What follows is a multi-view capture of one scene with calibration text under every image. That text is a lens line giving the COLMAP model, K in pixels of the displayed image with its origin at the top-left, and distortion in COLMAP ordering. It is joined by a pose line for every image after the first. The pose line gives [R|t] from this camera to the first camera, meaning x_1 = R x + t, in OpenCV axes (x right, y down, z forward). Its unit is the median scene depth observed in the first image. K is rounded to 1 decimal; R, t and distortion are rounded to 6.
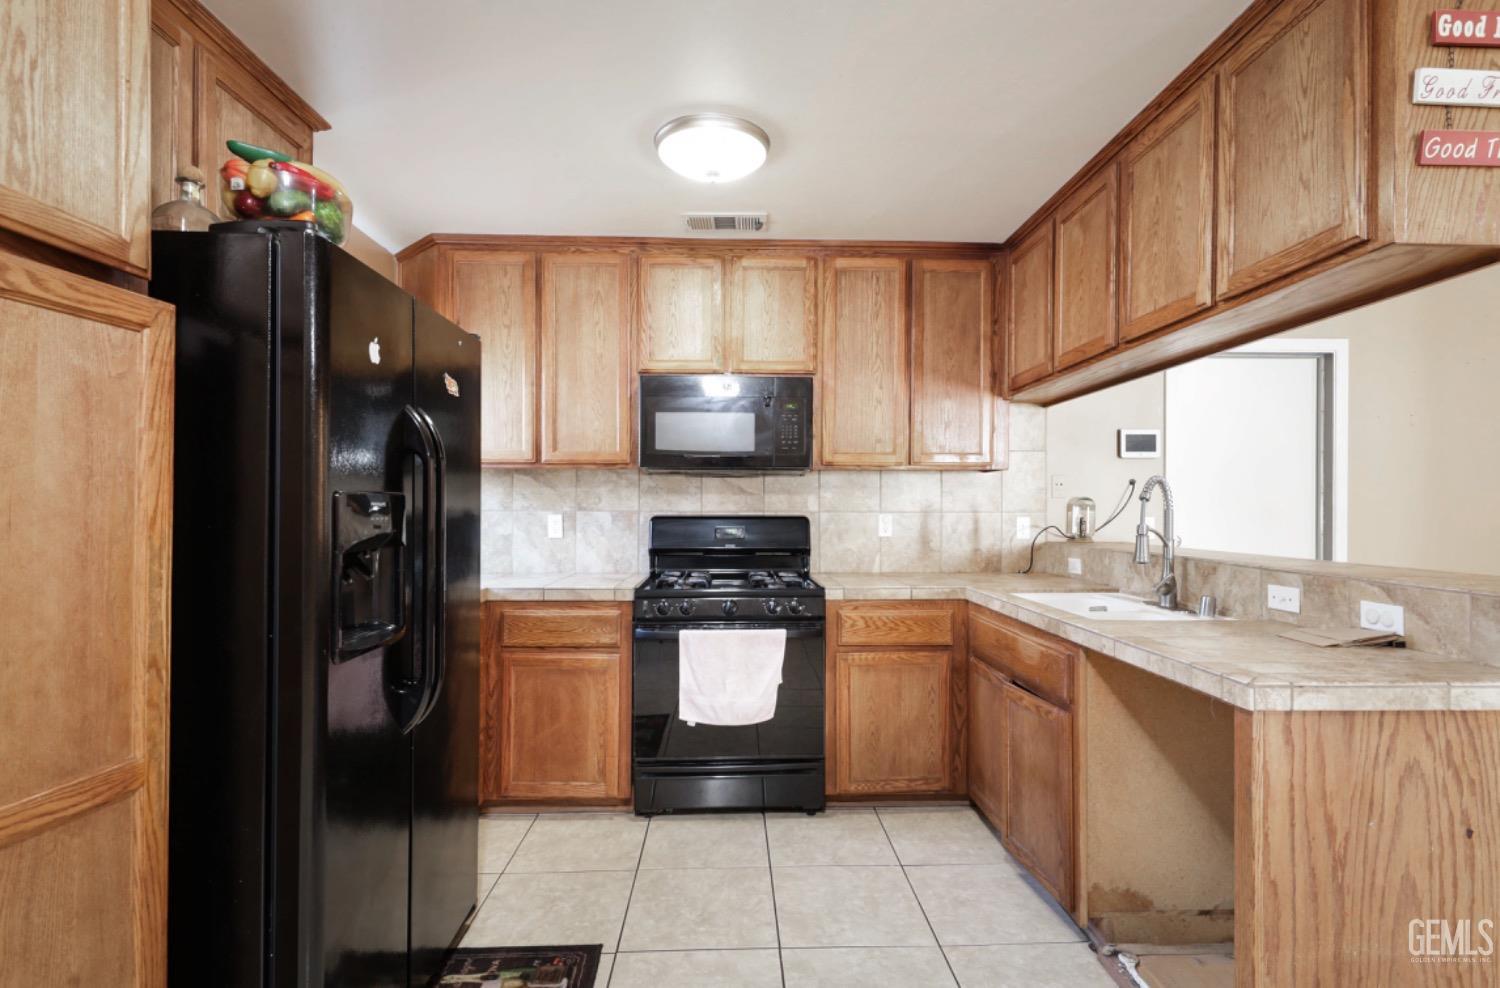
lens RADIAL K [[726.9, 0, 754.3], [0, 726.9, 504.6], [0, 0, 1]] dist [0.012326, -0.002206]
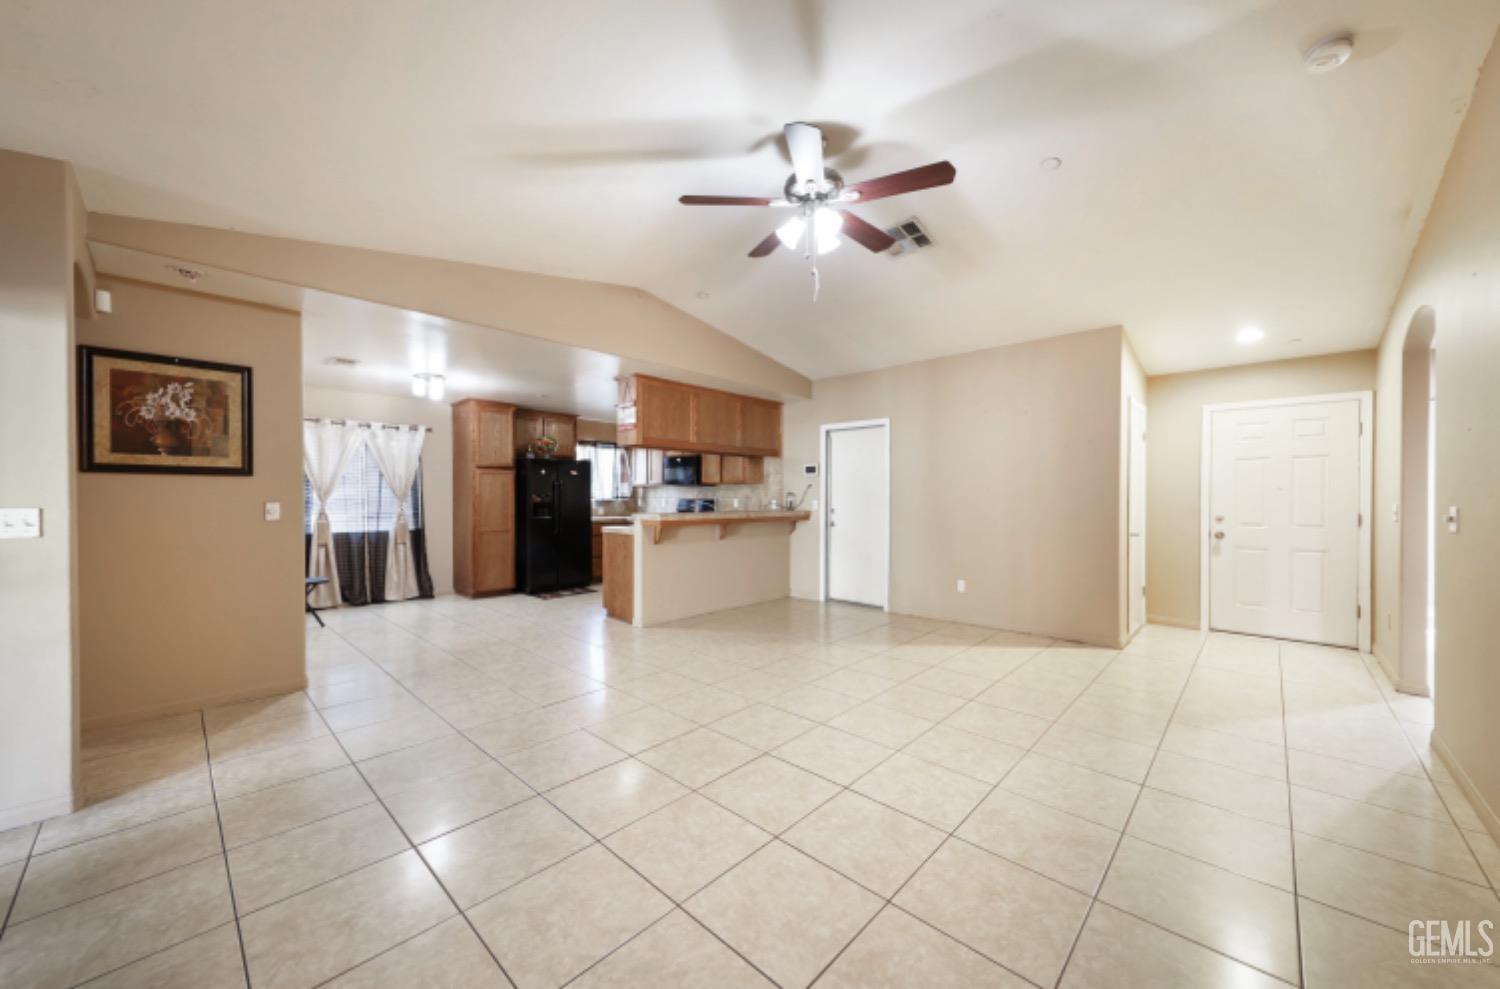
lens RADIAL K [[544.2, 0, 755.1], [0, 544.2, 504.0], [0, 0, 1]] dist [0.009987, -0.000433]
pose [[0.702213, 0.004916, -0.711950, 2.137012], [0.003048, 0.999946, 0.009910, 0.014323], [0.711961, -0.009129, 0.702160, -0.519043]]
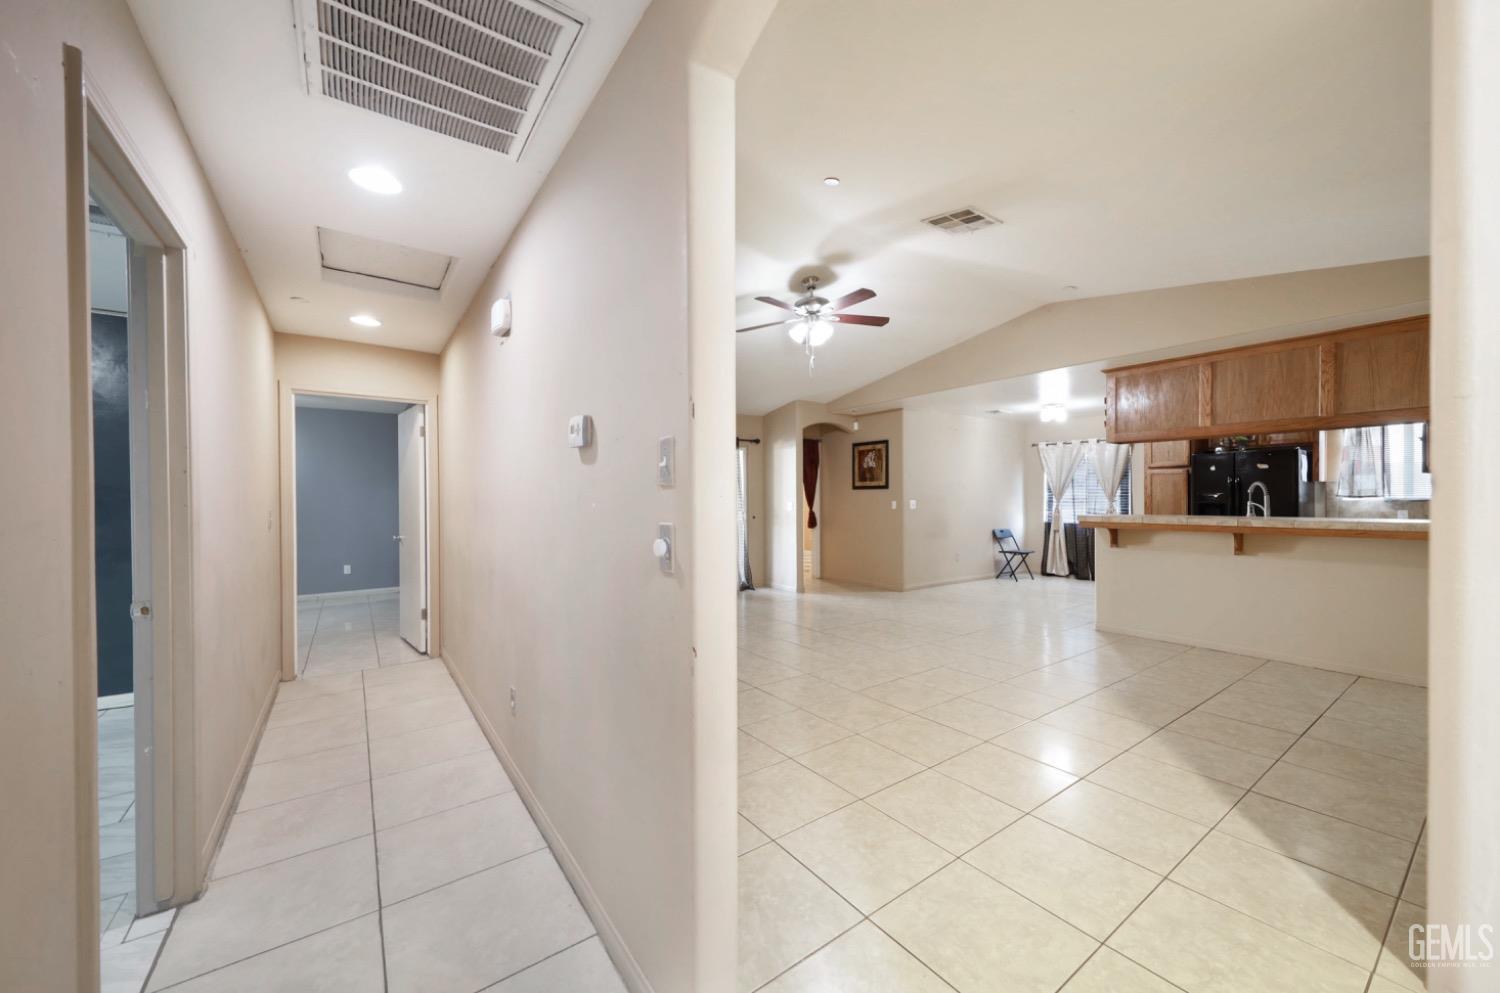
lens RADIAL K [[544.2, 0, 755.2], [0, 544.2, 503.9], [0, 0, 1]] dist [0.009987, -0.000433]
pose [[-0.834779, 0.006283, -0.550549, 2.495047], [0.002871, 0.999971, 0.007058, 0.014855], [0.550577, 0.004311, -0.834773, 1.355213]]
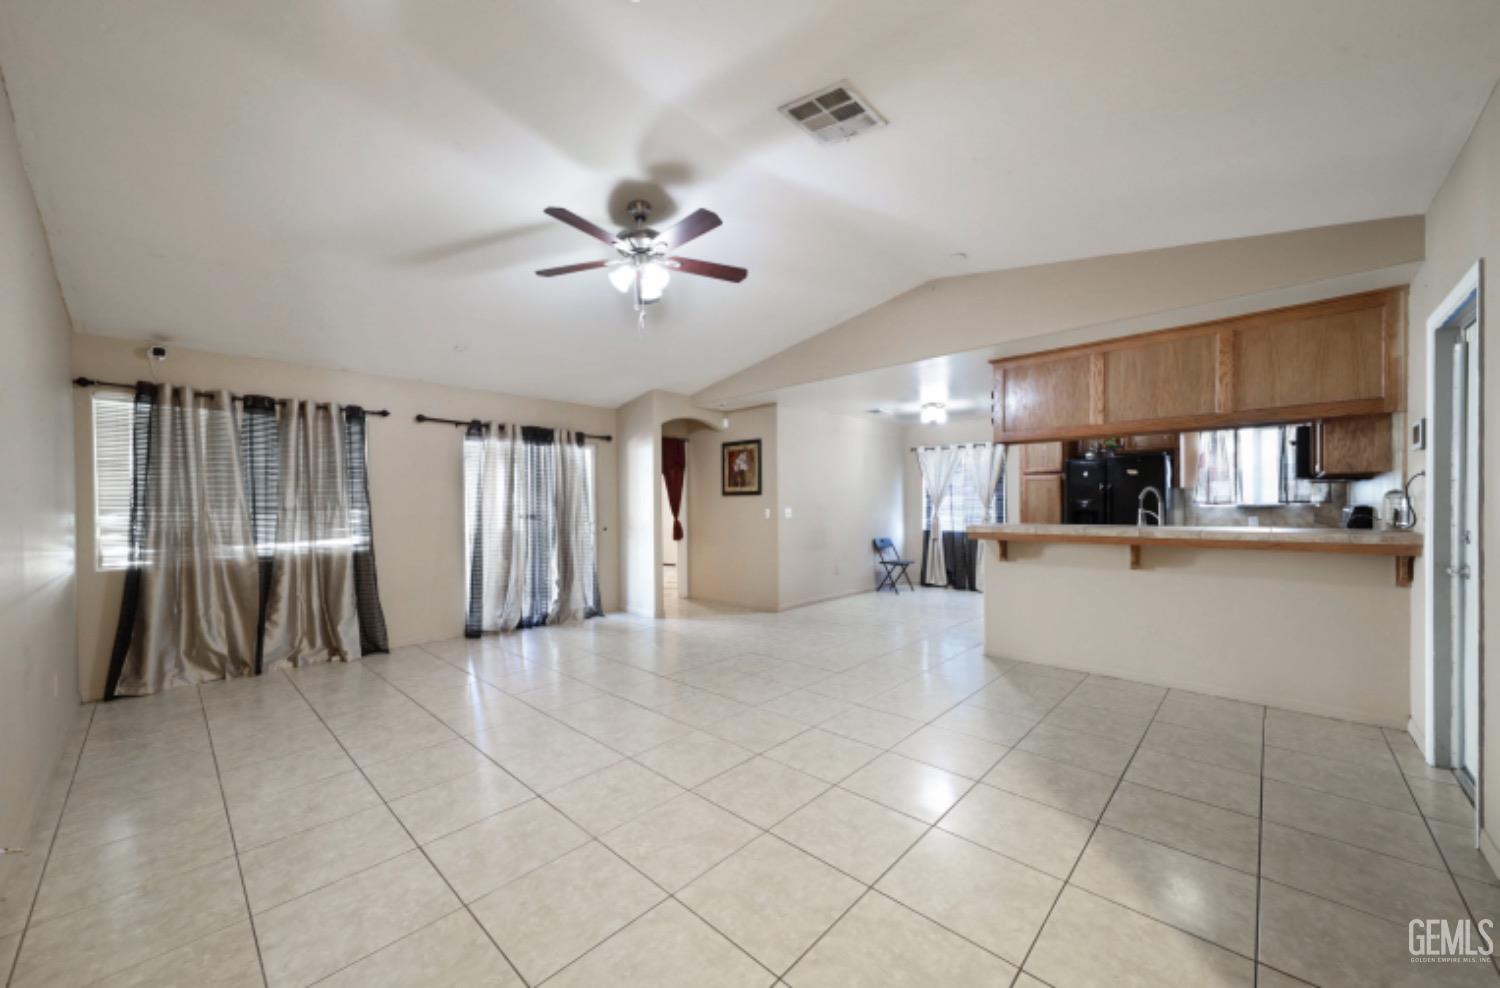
lens RADIAL K [[544.2, 0, 752.7], [0, 544.2, 510.3], [0, 0, 1]] dist [0.009987, -0.000433]
pose [[-0.711284, 0.008289, -0.702856, 2.155173], [0.005910, 0.999966, 0.005812, 0.012916], [0.702880, -0.000020, -0.711308, 1.124849]]
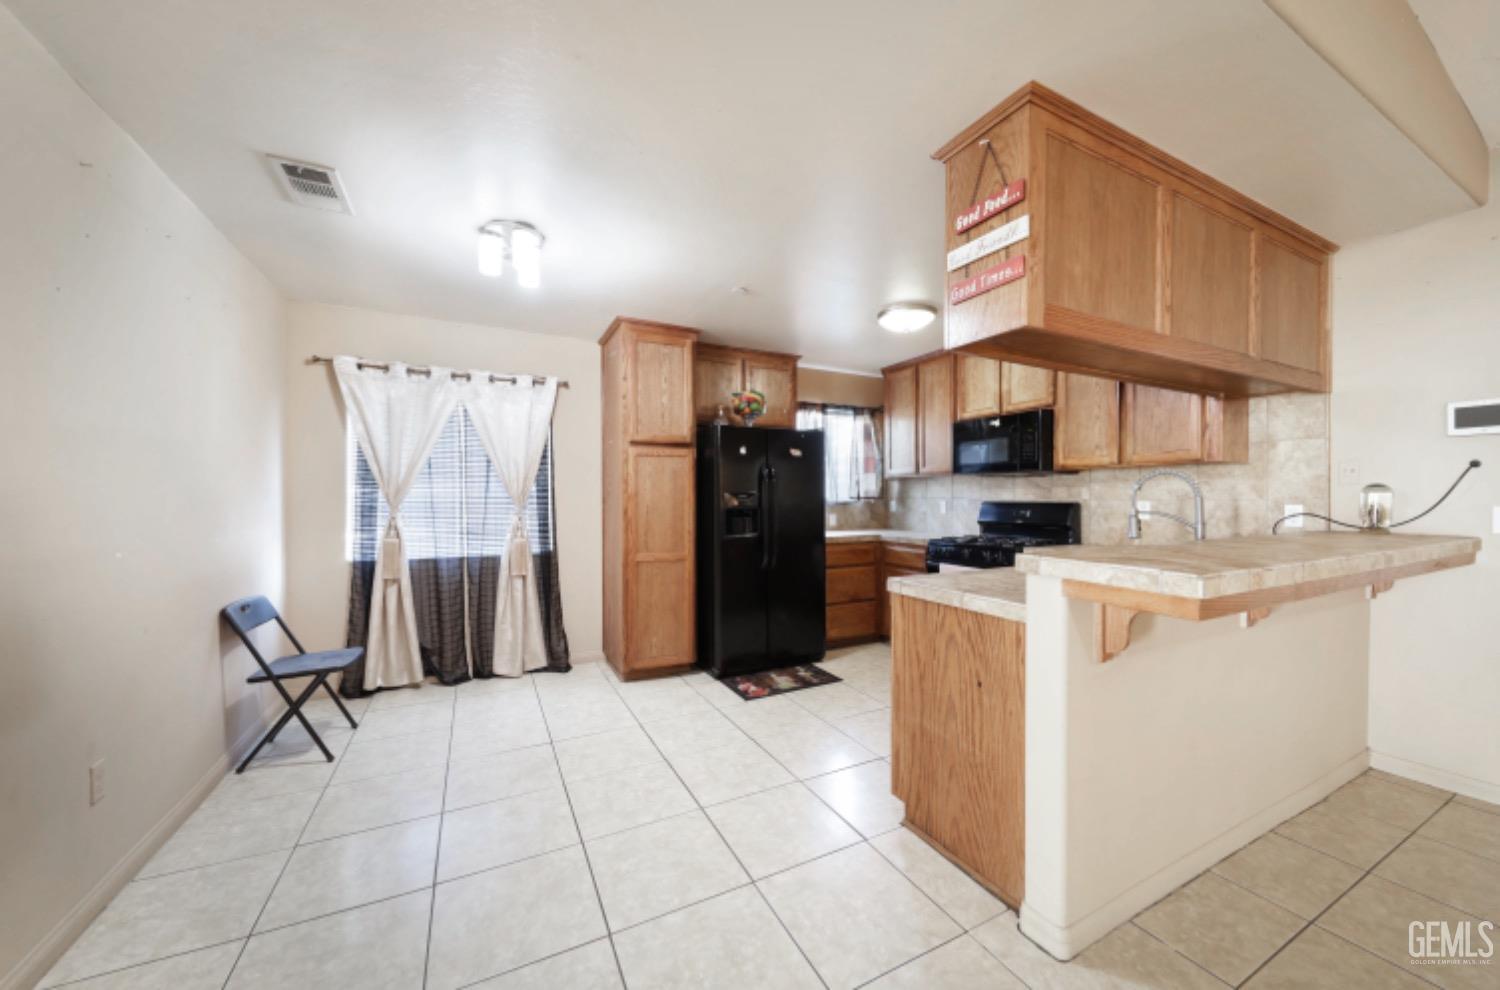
lens RADIAL K [[541.4, 0, 755.9], [0, 541.4, 500.5], [0, 0, 1]] dist [0.000126, -0.000092]
pose [[0.423477, 0.001957, -0.905905, 0.922291], [0.004044, 0.999984, 0.004051, 0.006144], [0.905898, -0.005379, 0.423462, -0.001987]]
